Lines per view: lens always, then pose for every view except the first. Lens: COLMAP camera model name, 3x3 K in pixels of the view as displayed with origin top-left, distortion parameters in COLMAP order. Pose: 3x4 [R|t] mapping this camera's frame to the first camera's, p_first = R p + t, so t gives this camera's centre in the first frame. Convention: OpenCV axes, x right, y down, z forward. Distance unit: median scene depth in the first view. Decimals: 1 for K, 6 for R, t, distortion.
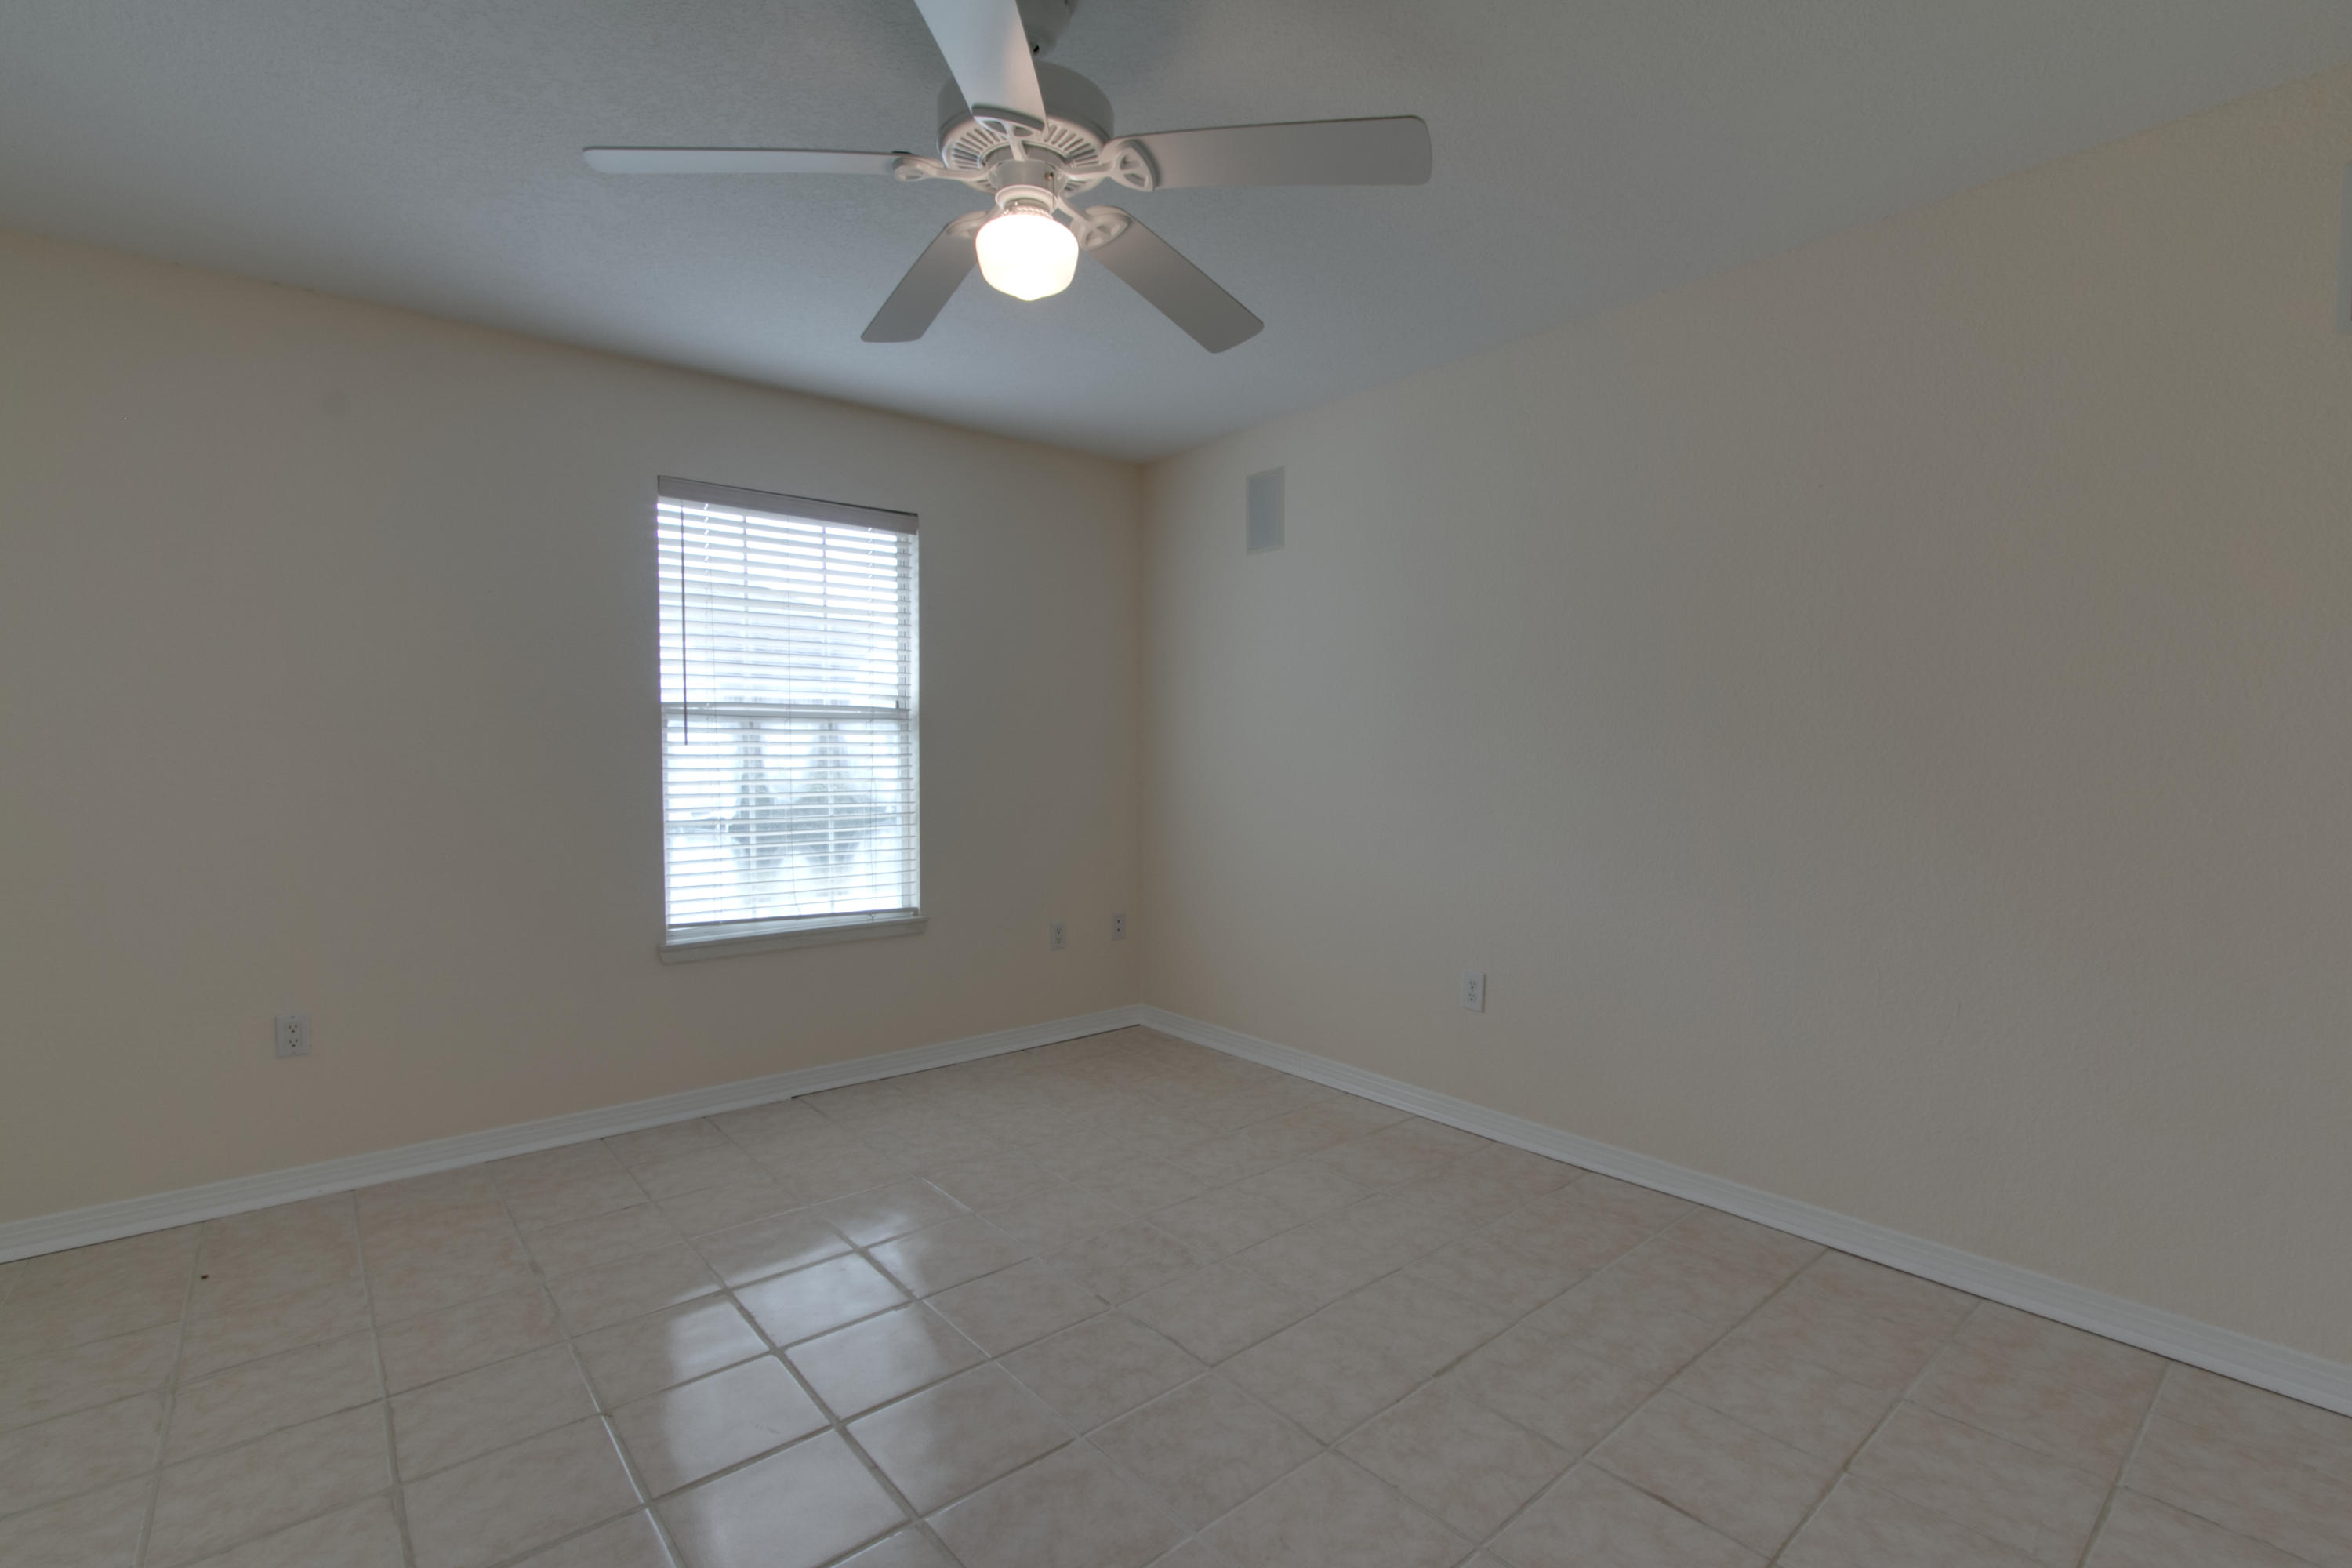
lens RADIAL K [[1062.1, 0, 1176.0], [0, 1062.1, 784.0], [0, 0, 1]] dist [-0.001697, -0.000062]
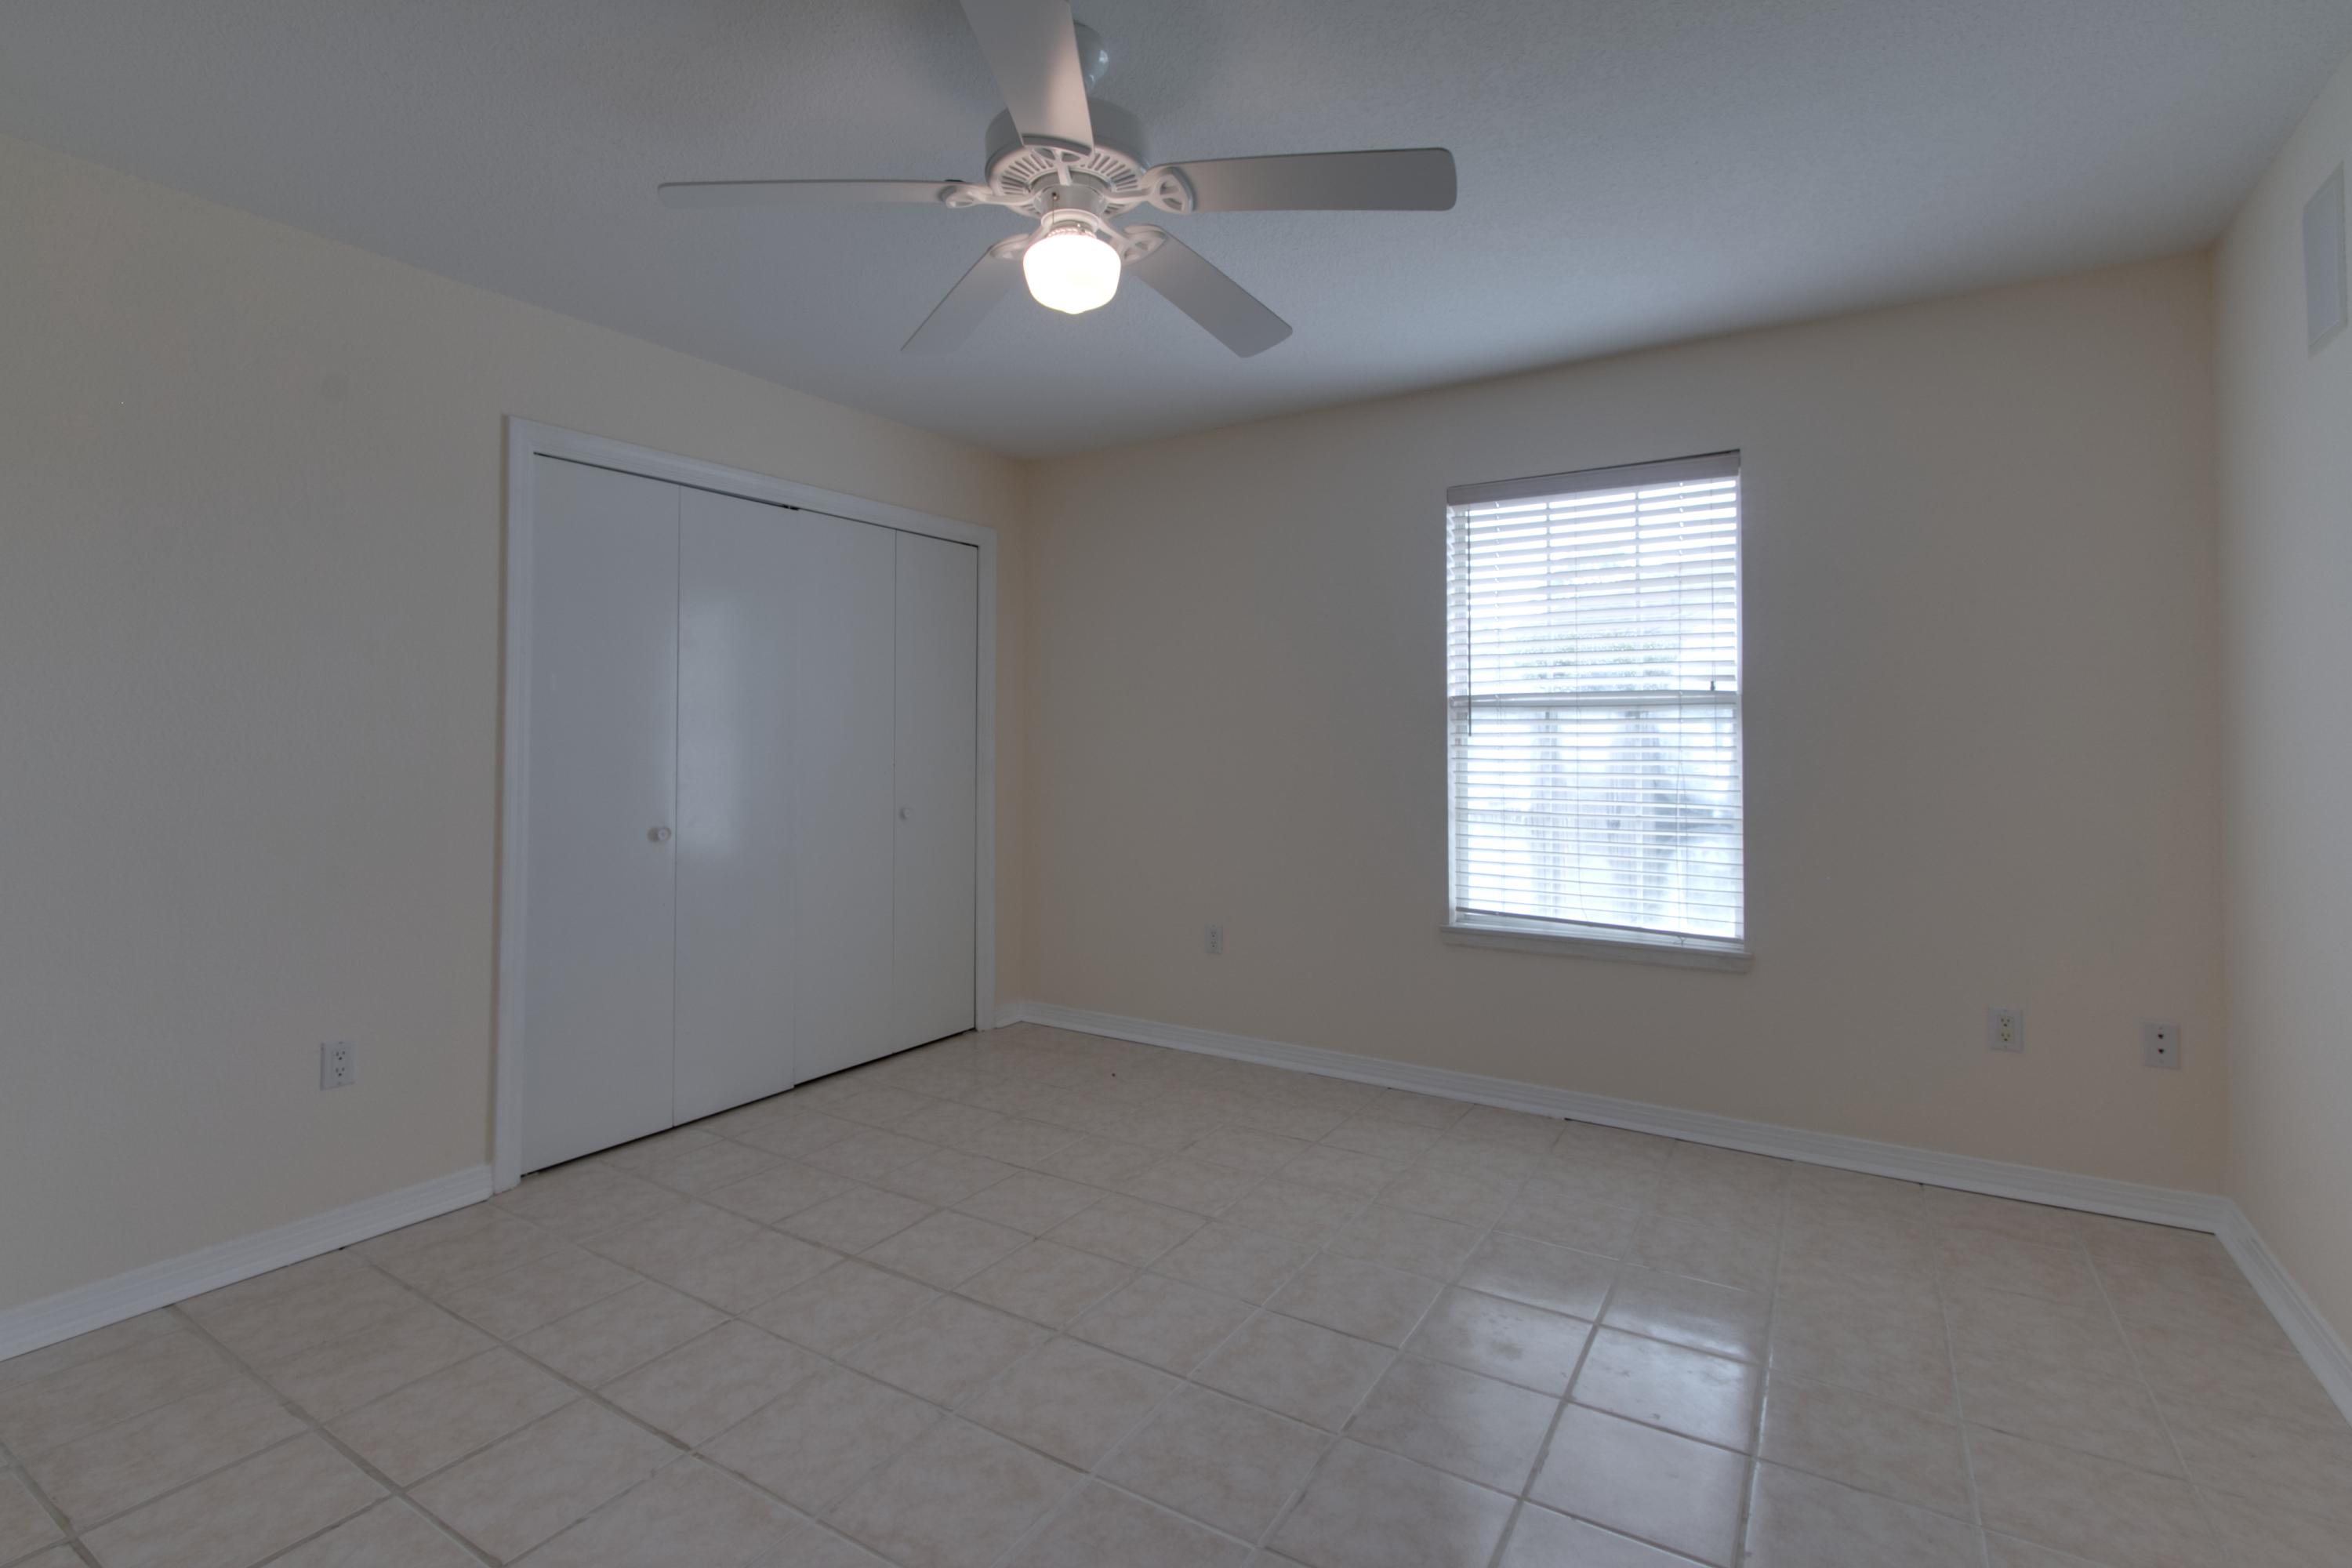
lens RADIAL K [[1073.2, 0, 1178.3], [0, 1073.2, 712.9], [0, 0, 1]] dist [-0.001565, -0.000555]
pose [[0.310325, -0.025414, -0.950291, 0.420018], [-0.030629, 0.998856, -0.036714, -0.011456], [0.950137, 0.040500, 0.309191, 0.373604]]
